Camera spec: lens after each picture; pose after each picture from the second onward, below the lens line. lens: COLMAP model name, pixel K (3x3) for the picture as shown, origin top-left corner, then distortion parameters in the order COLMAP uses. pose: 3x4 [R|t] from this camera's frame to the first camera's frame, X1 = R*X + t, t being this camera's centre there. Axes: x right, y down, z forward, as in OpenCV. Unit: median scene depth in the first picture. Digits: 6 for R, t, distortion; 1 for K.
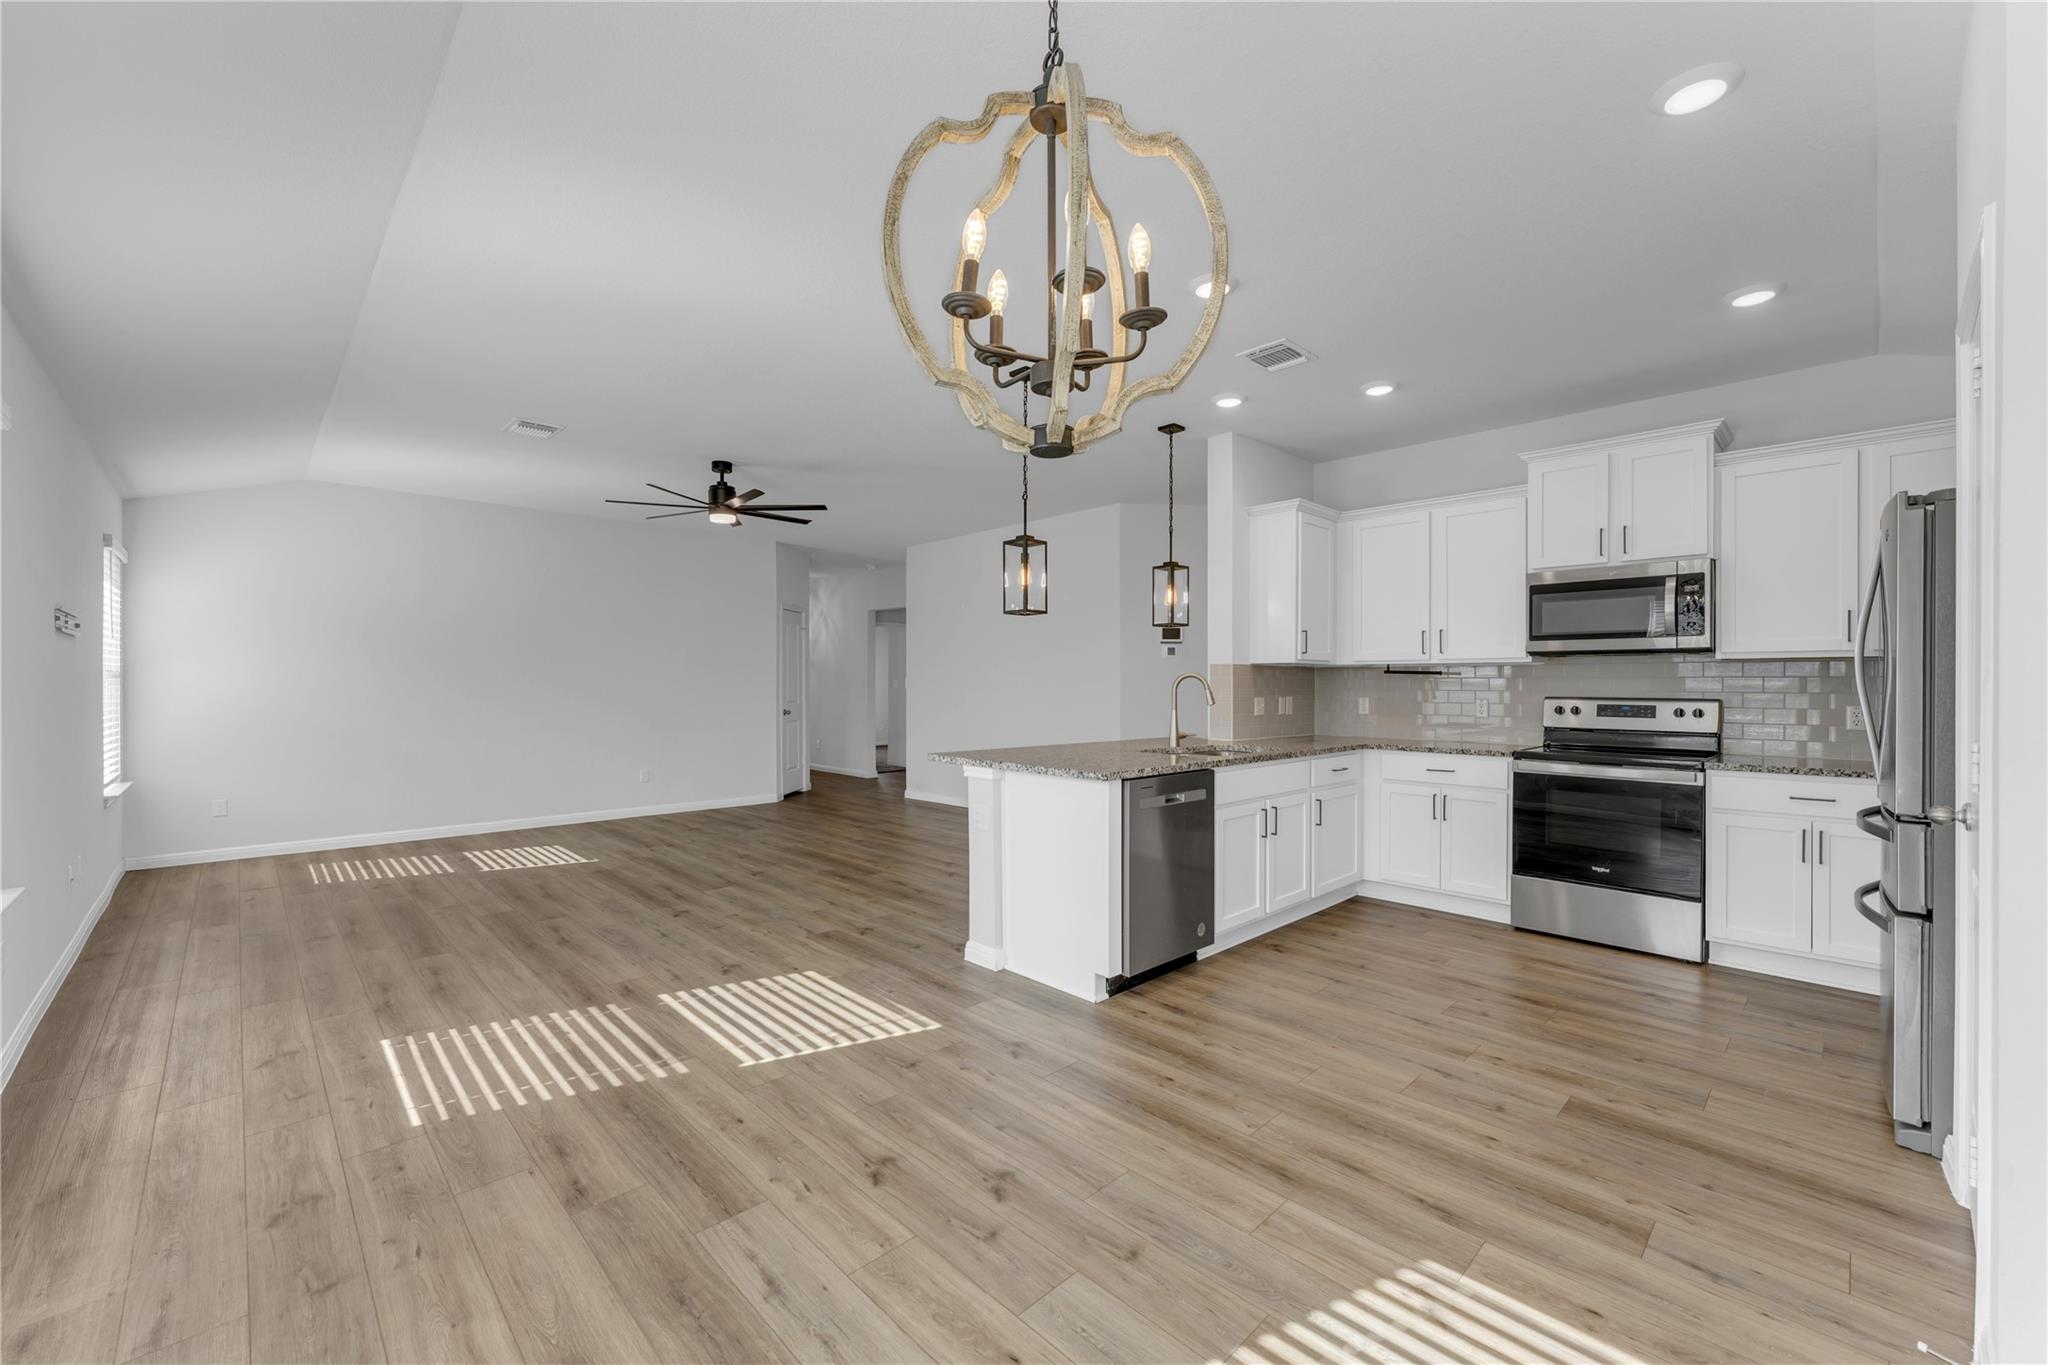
lens RADIAL K [[814.8, 0, 1041.1], [0, 814.8, 686.7], [0, 0, 1]] dist [-0.000701, -0.000108]
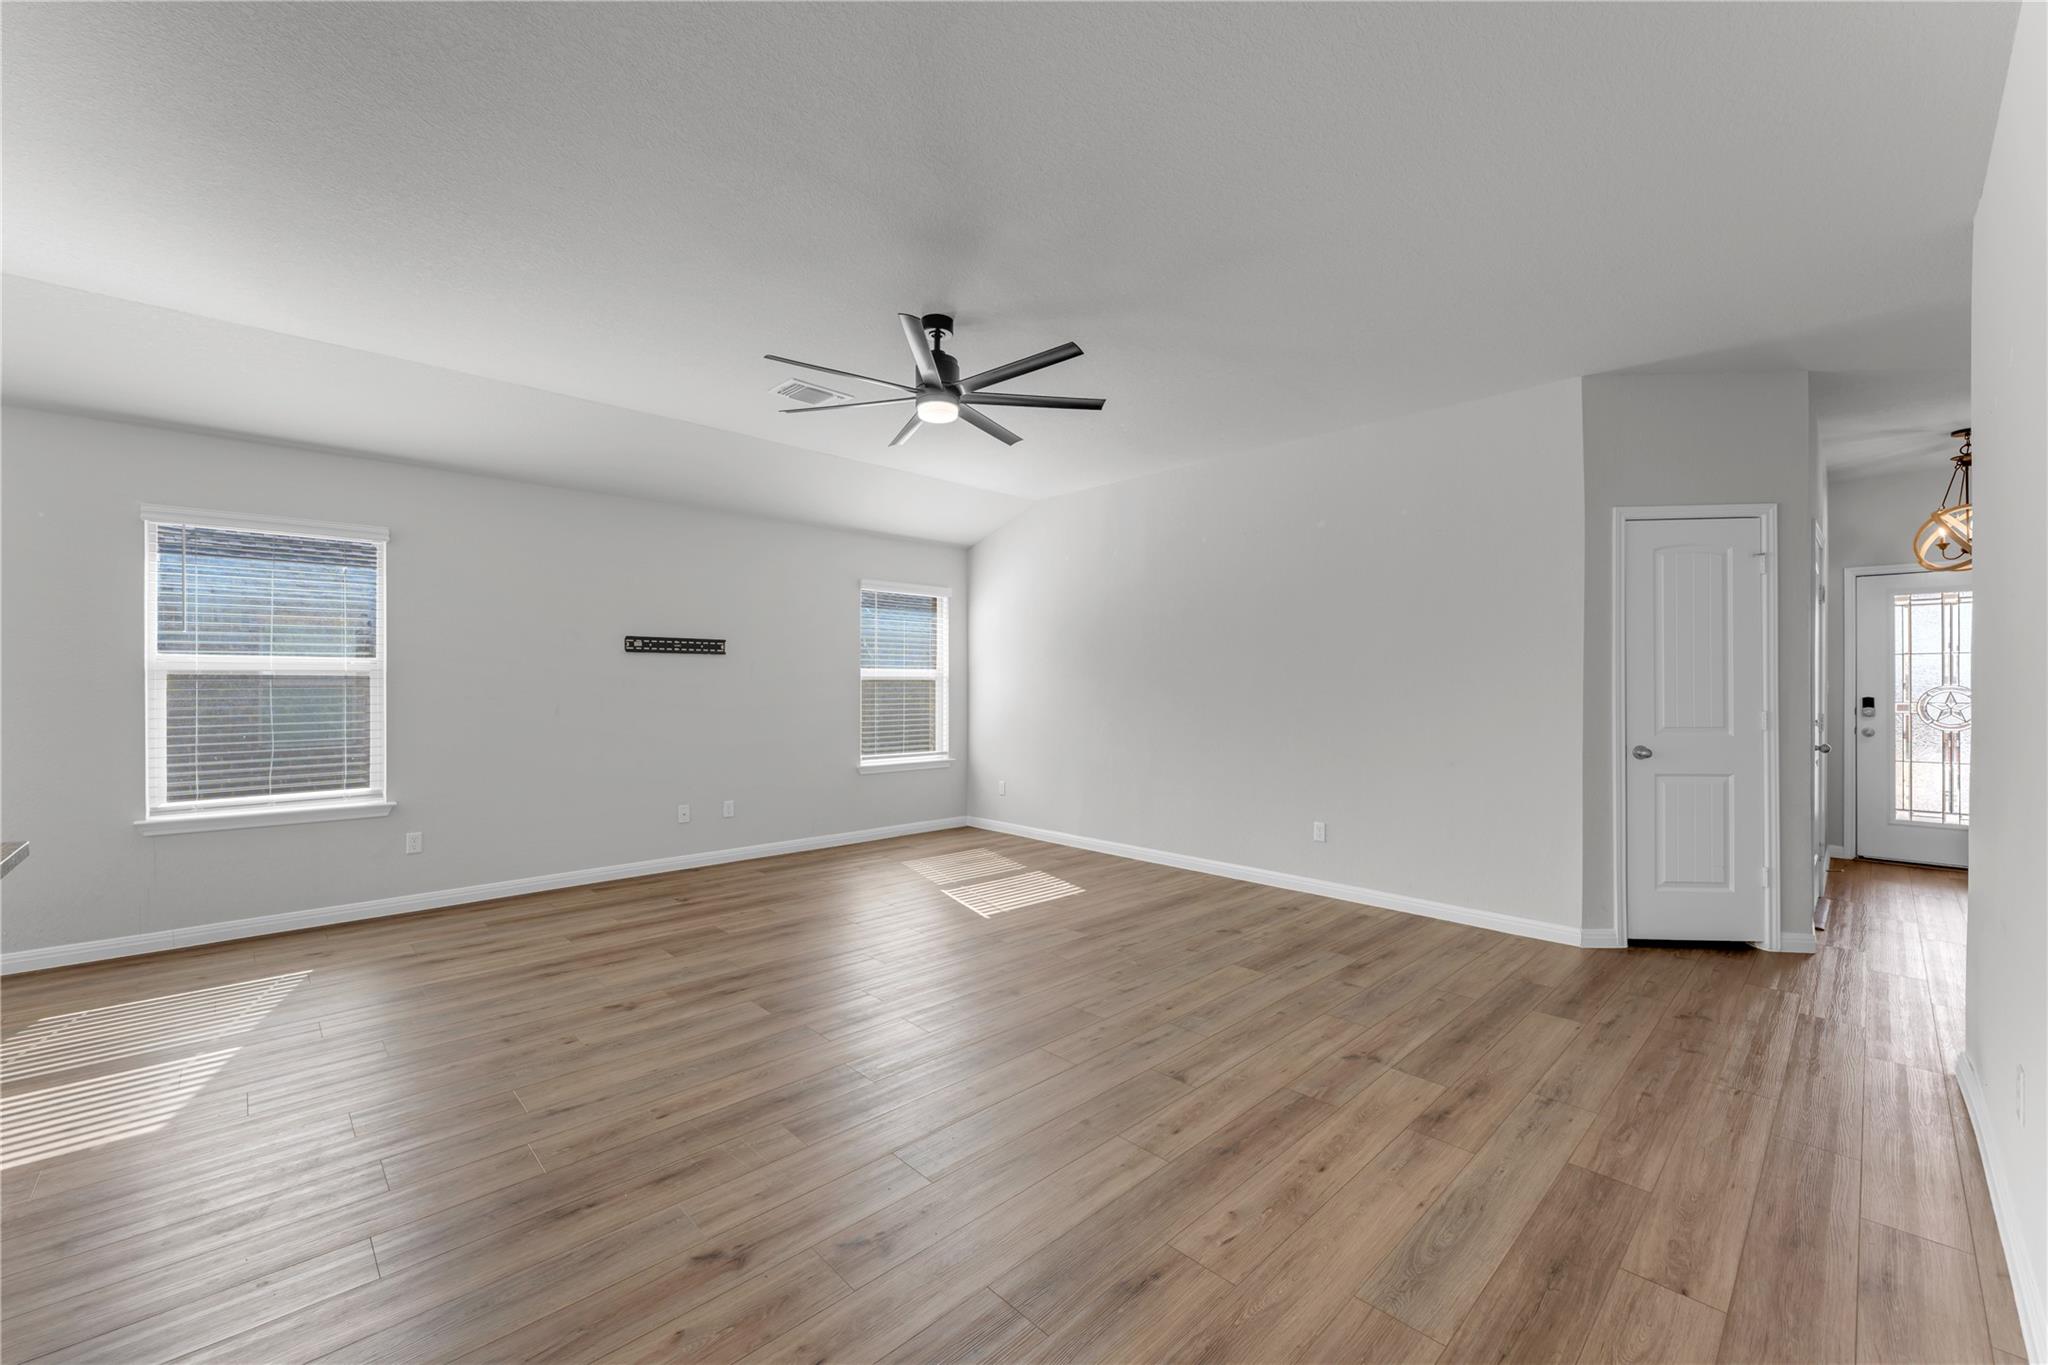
lens RADIAL K [[821.3, 0, 1018.6], [0, 821.3, 687.9], [0, 0, 1]] dist [-0.001491, 0.000460]
pose [[-0.019598, 0.002998, -0.999803, 0.305146], [-0.004645, 0.999984, 0.003089, -0.006112], [0.999797, 0.004705, -0.019584, 1.545749]]
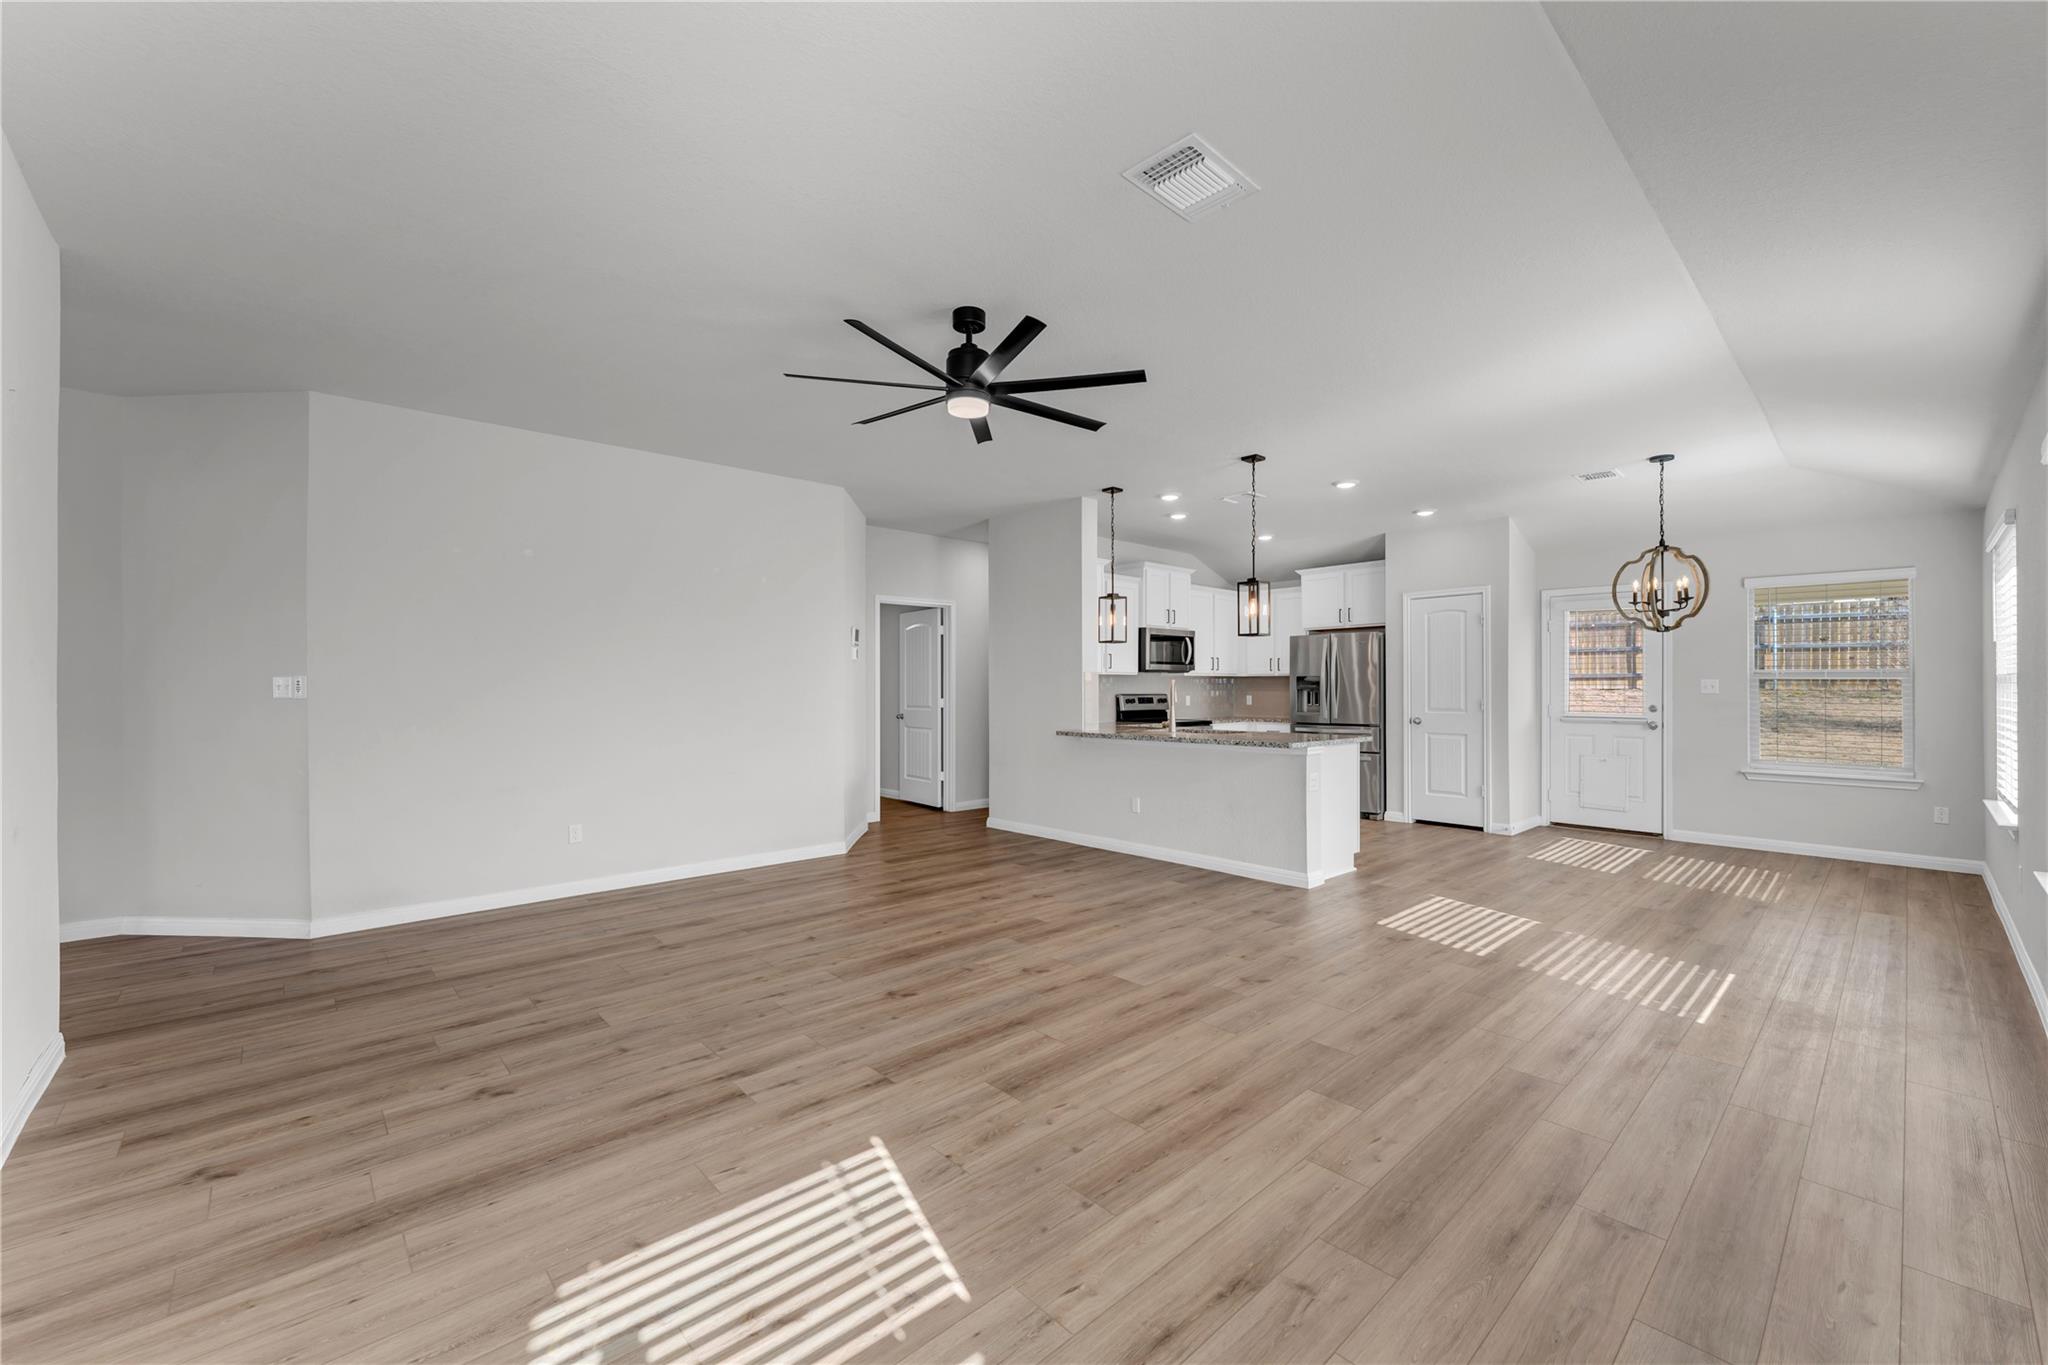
lens RADIAL K [[815.6, 0, 1024.0], [0, 815.6, 682.5], [0, 0, 1]] dist [0.002279, -0.000505]
pose [[0.037092, 0.004480, 0.999302, -1.407304], [0.003630, 0.999983, -0.004618, -0.006907], [-0.999305, 0.003799, 0.037075, 1.353528]]
